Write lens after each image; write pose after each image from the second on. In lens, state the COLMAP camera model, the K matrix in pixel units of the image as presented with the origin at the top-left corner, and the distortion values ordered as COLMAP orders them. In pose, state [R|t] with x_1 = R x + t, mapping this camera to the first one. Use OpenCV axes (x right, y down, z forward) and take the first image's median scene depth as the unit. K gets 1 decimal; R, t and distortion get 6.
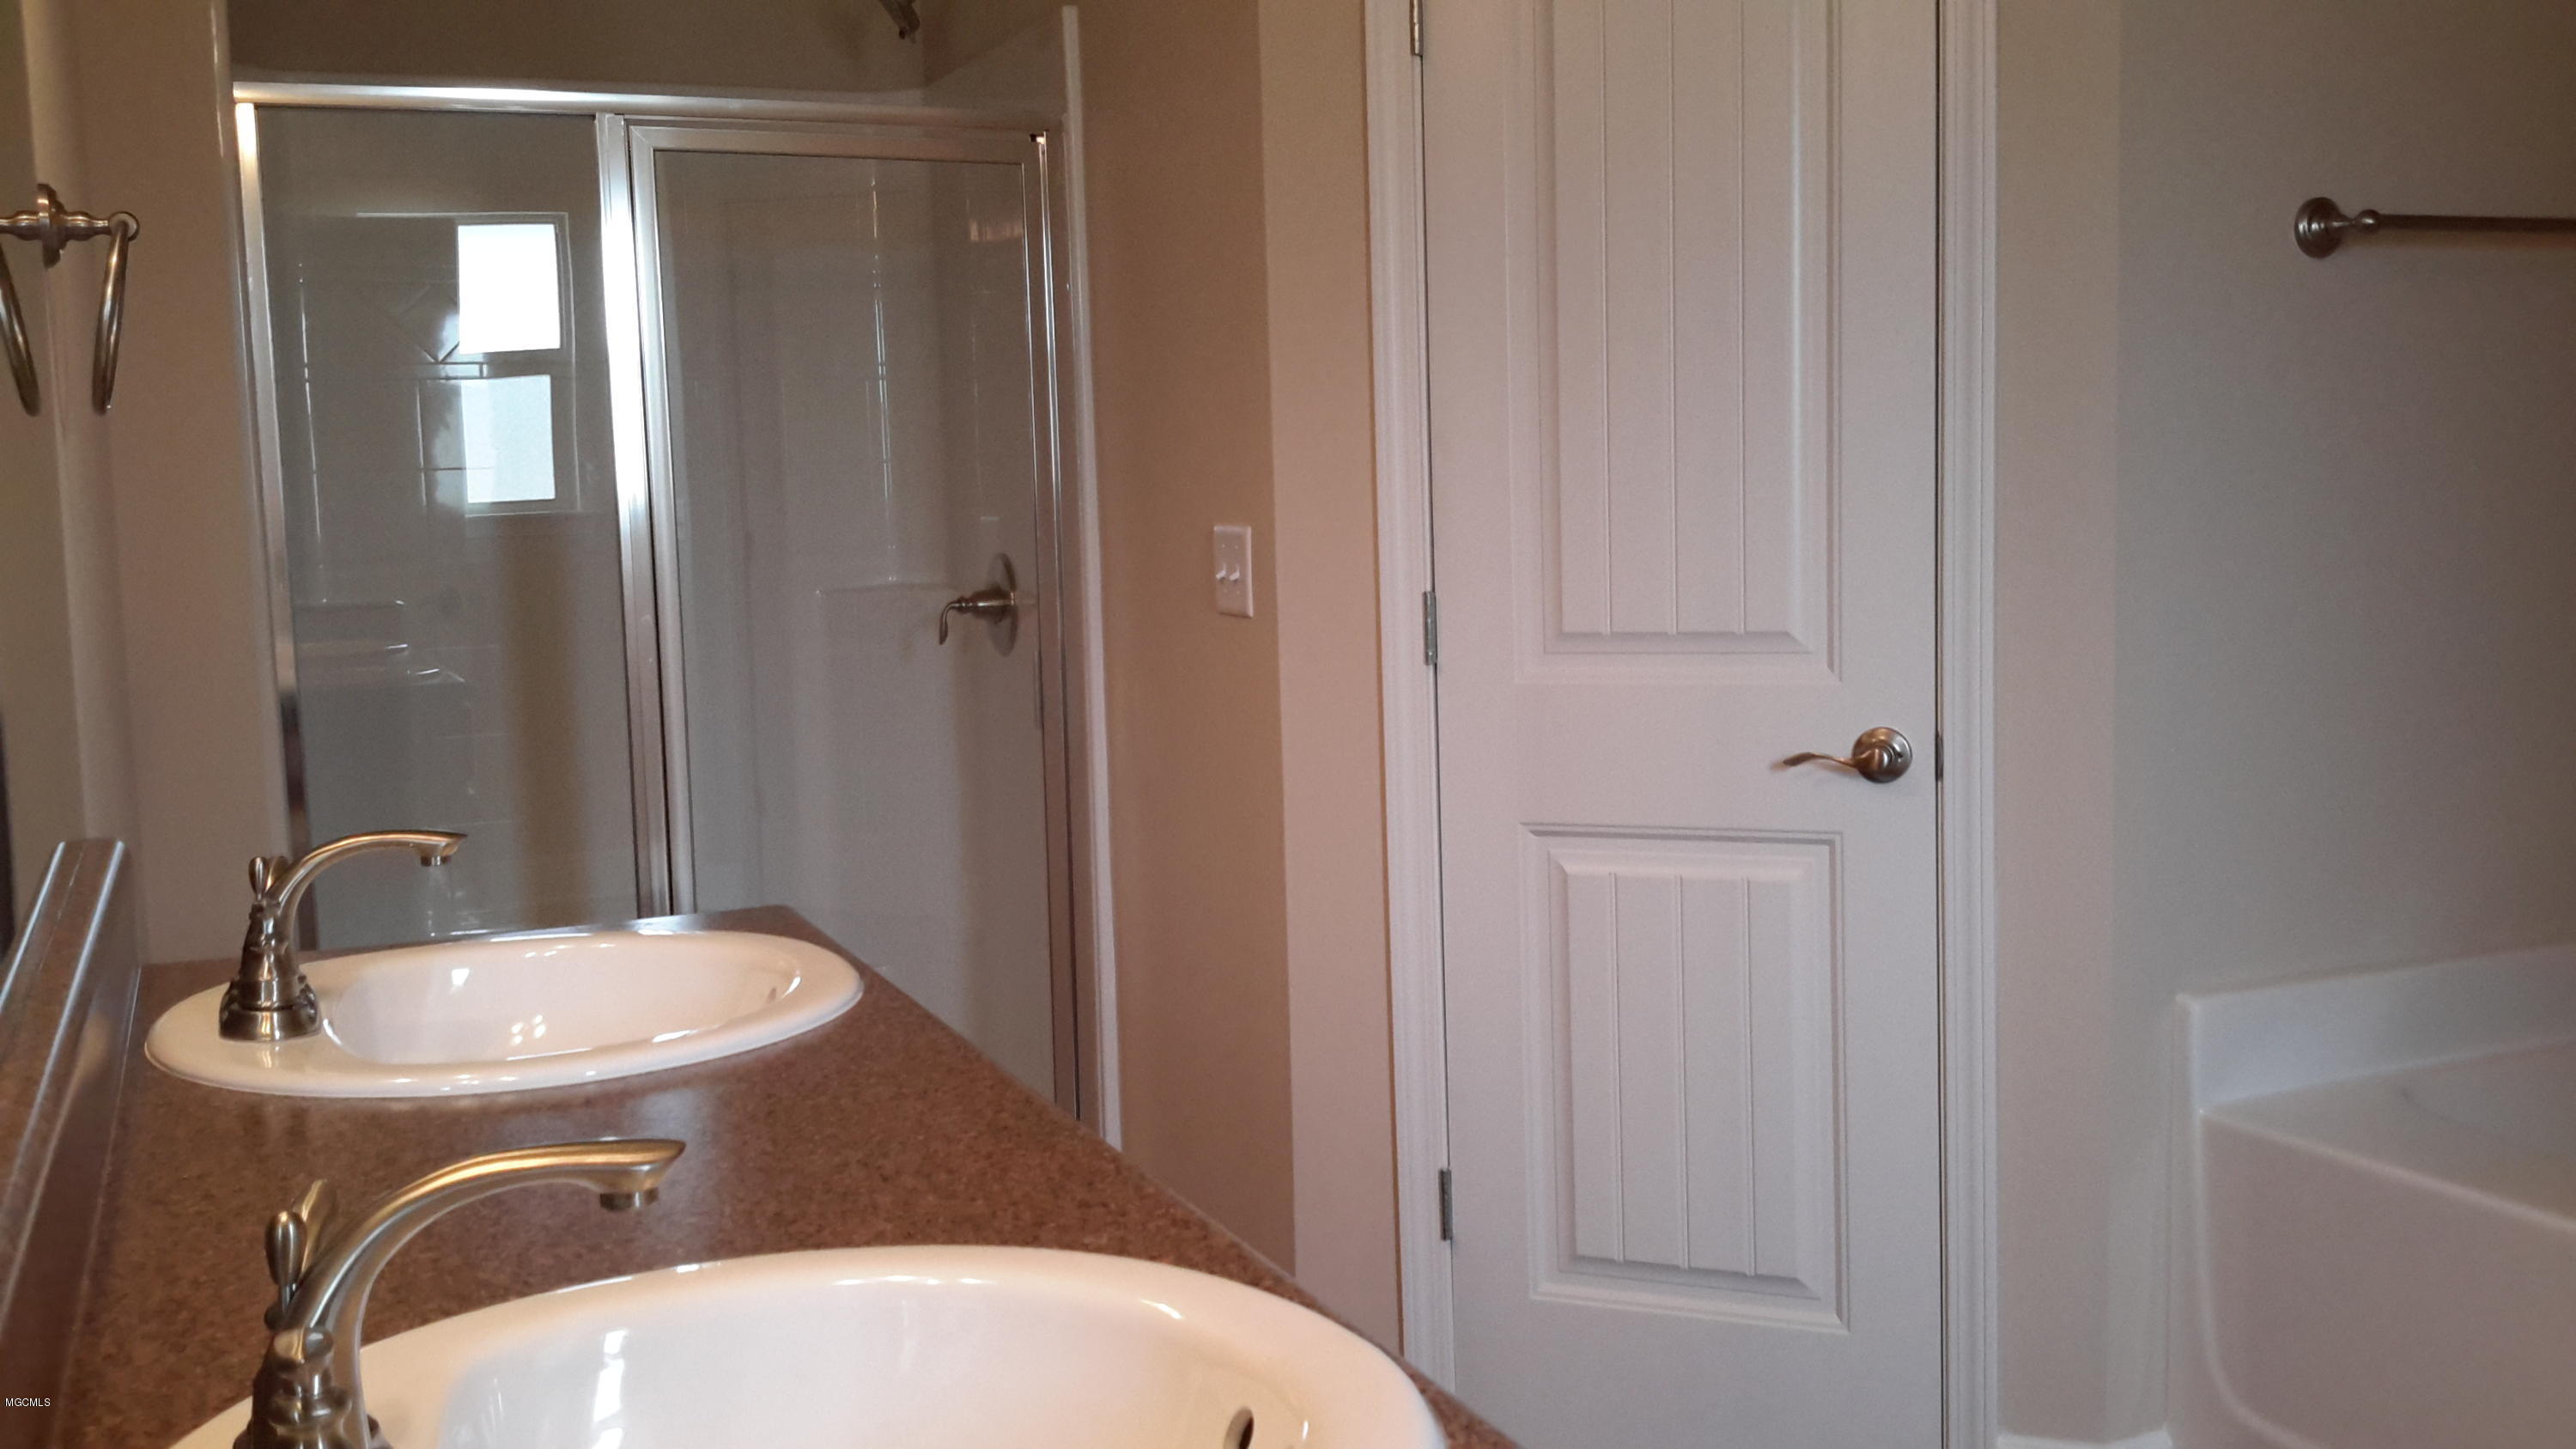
lens RADIAL K [[2408.3, 0, 1301.3], [0, 2408.3, 713.8], [0, 0, 1]] dist [0.162136, -0.452446]
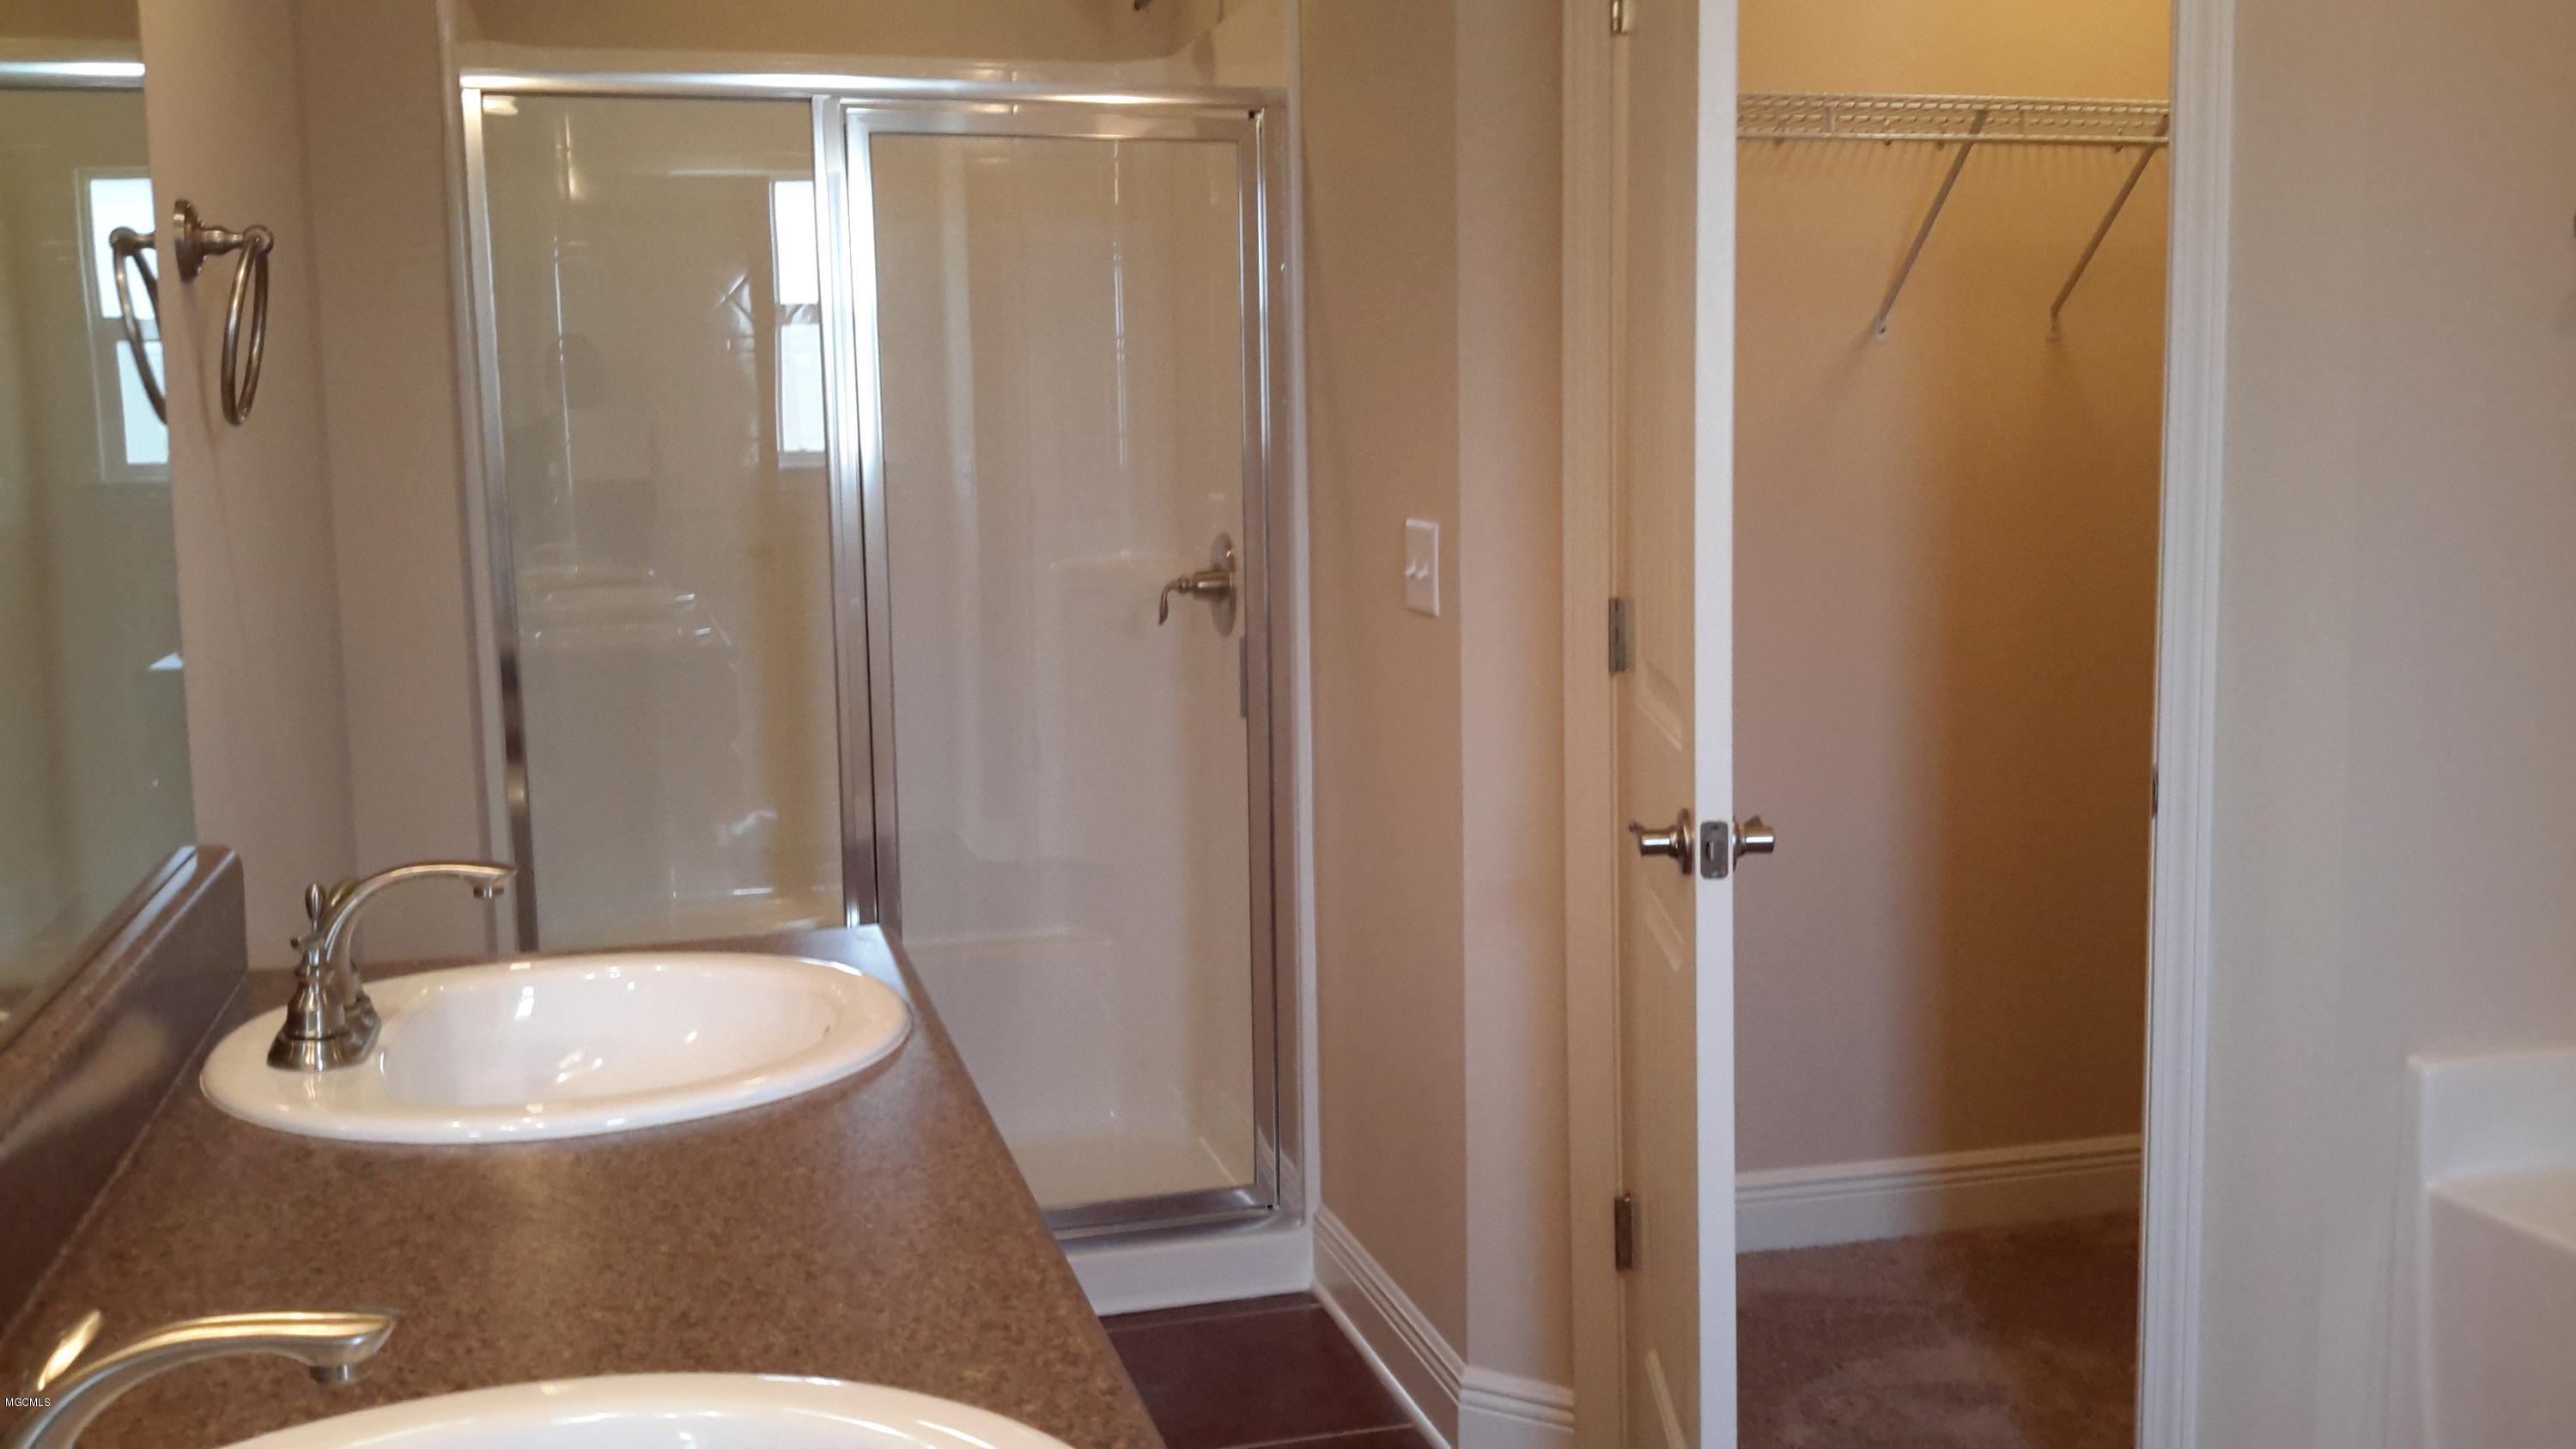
lens RADIAL K [[2408.3, 0, 1301.3], [0, 2408.3, 713.8], [0, 0, 1]] dist [0.162136, -0.452446]
pose [[0.989515, 0.027547, -0.141781, 0.100114], [-0.023787, 0.999321, 0.028144, -0.042215], [0.142460, -0.024476, 0.989498, 0.046624]]
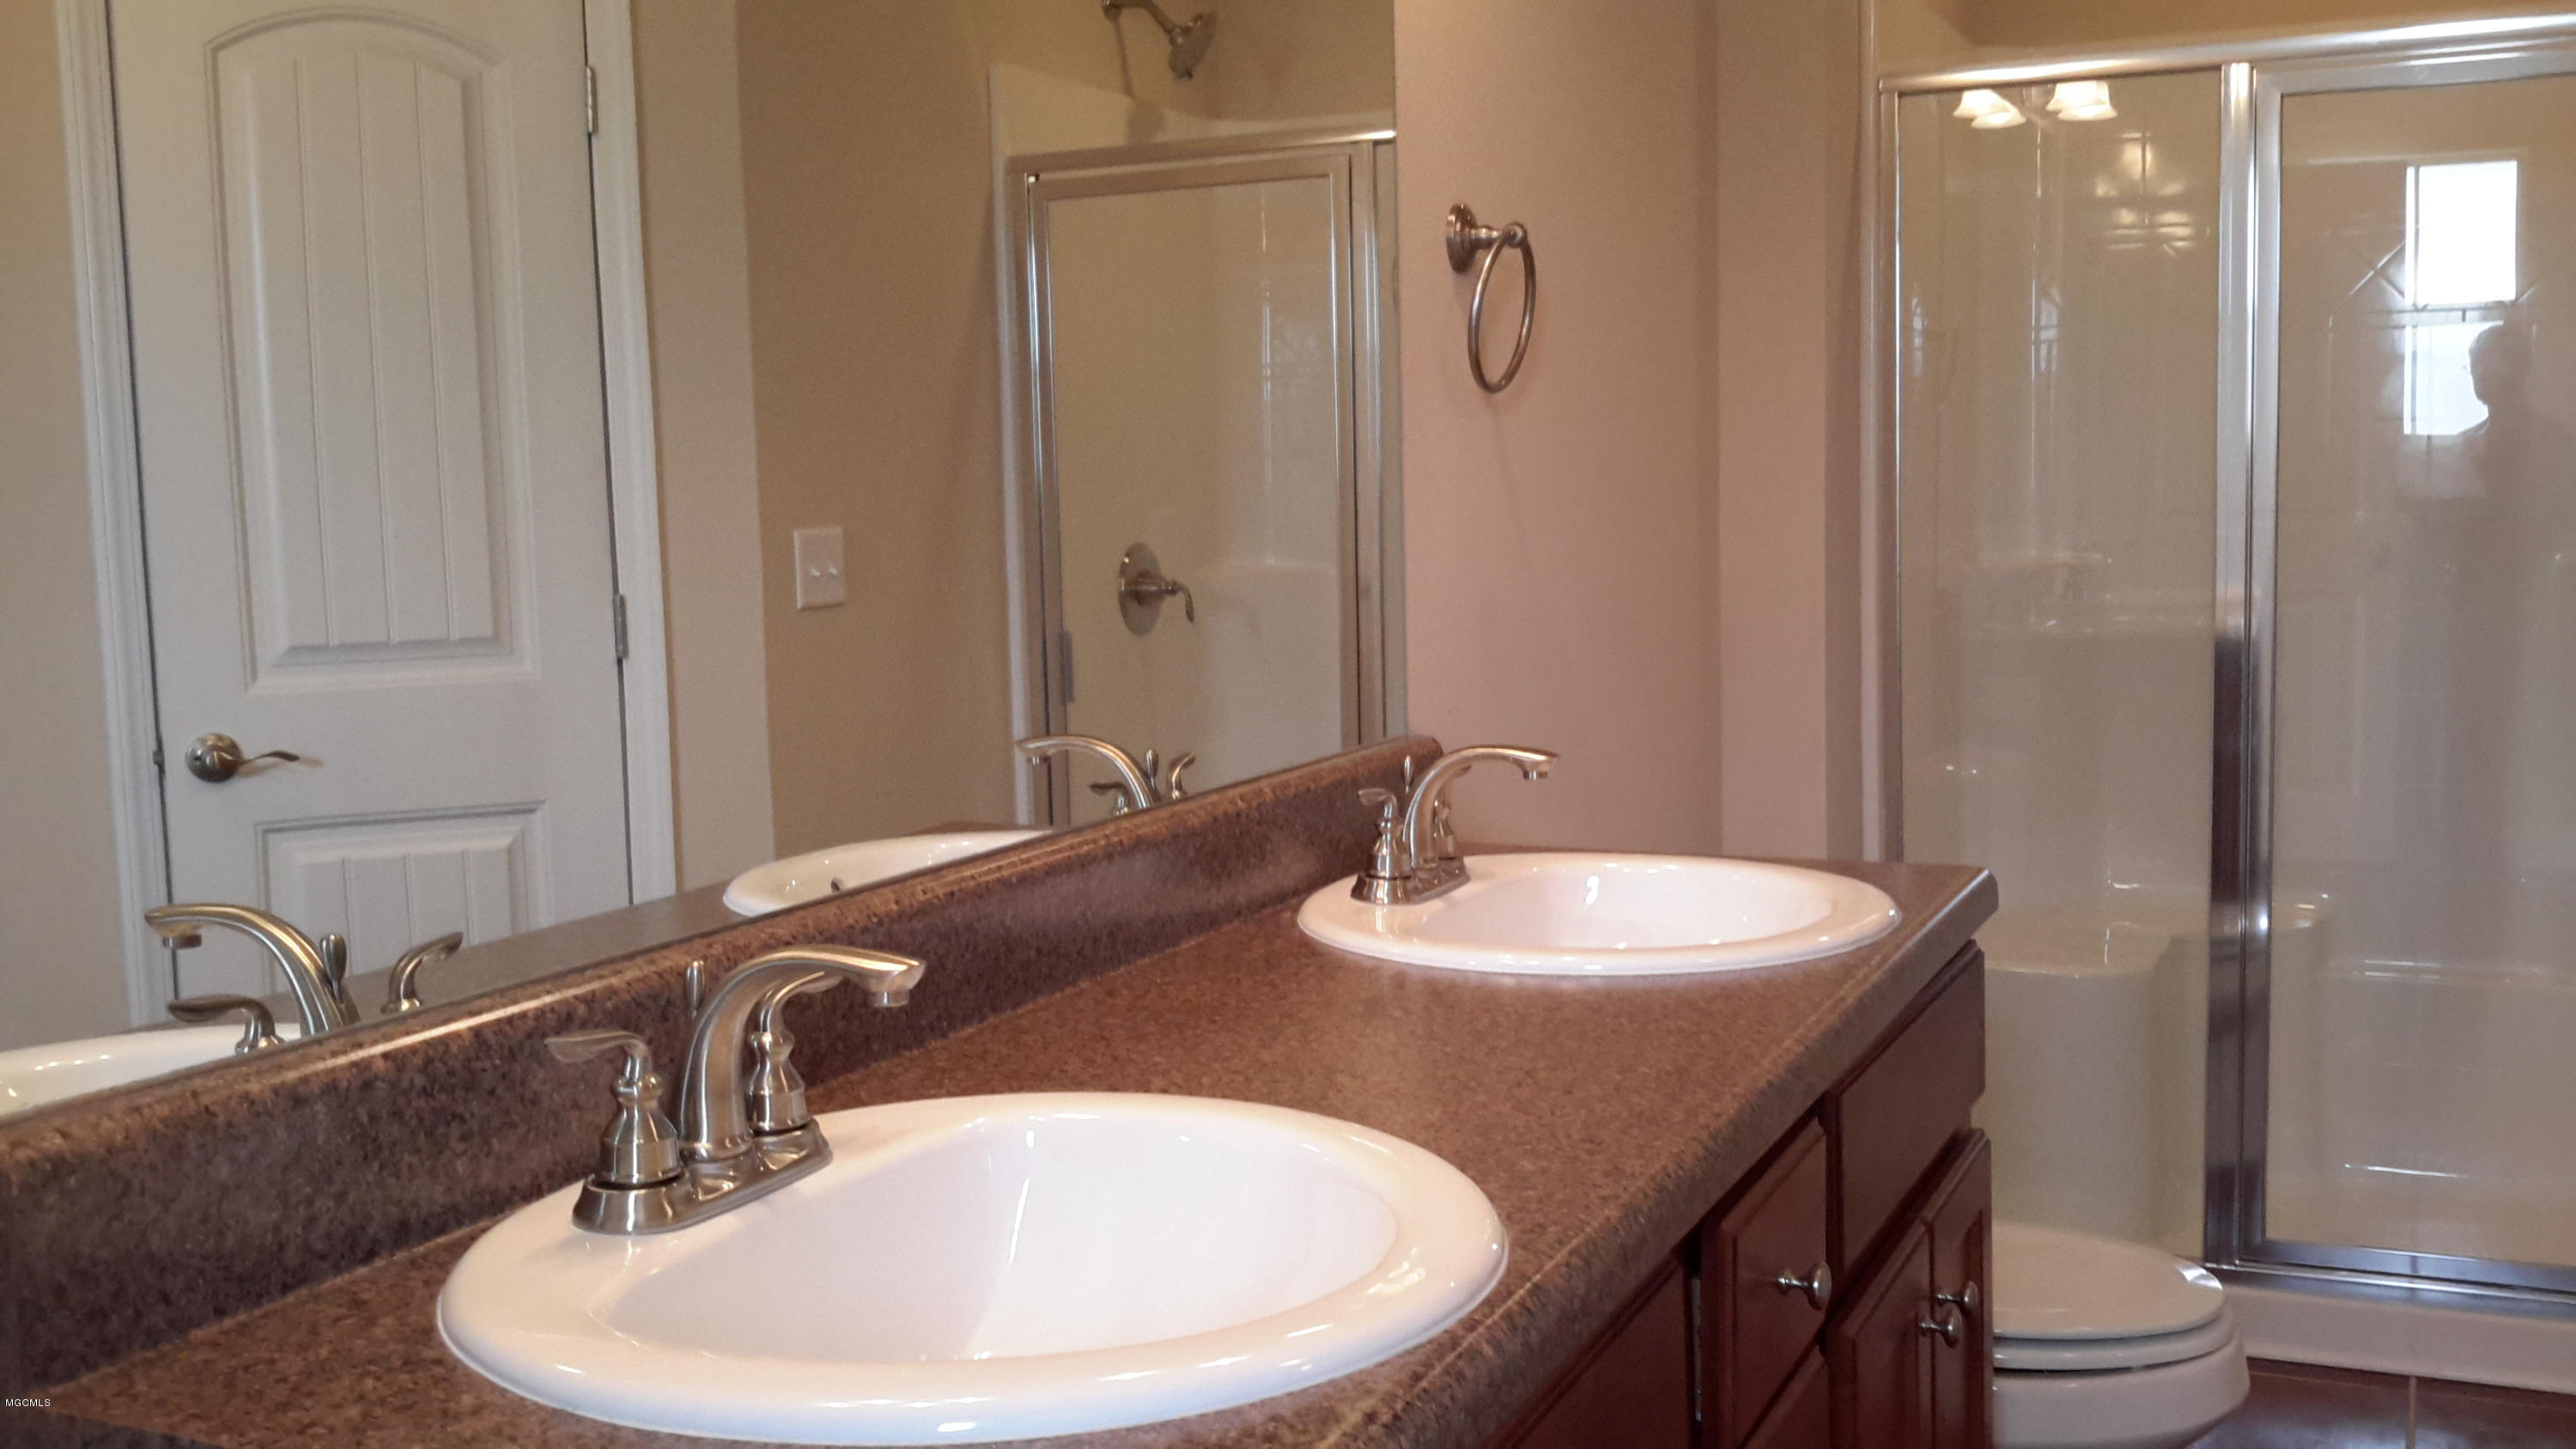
lens RADIAL K [[2433.0, 0, 1288.0], [0, 2433.0, 724.5], [0, 0, 1]] dist [0.036918, -0.107676]
pose [[0.656285, 0.085877, -0.749610, 0.375872], [-0.066437, 0.996220, 0.055964, -0.018353], [0.751583, 0.013074, 0.659509, 0.119741]]
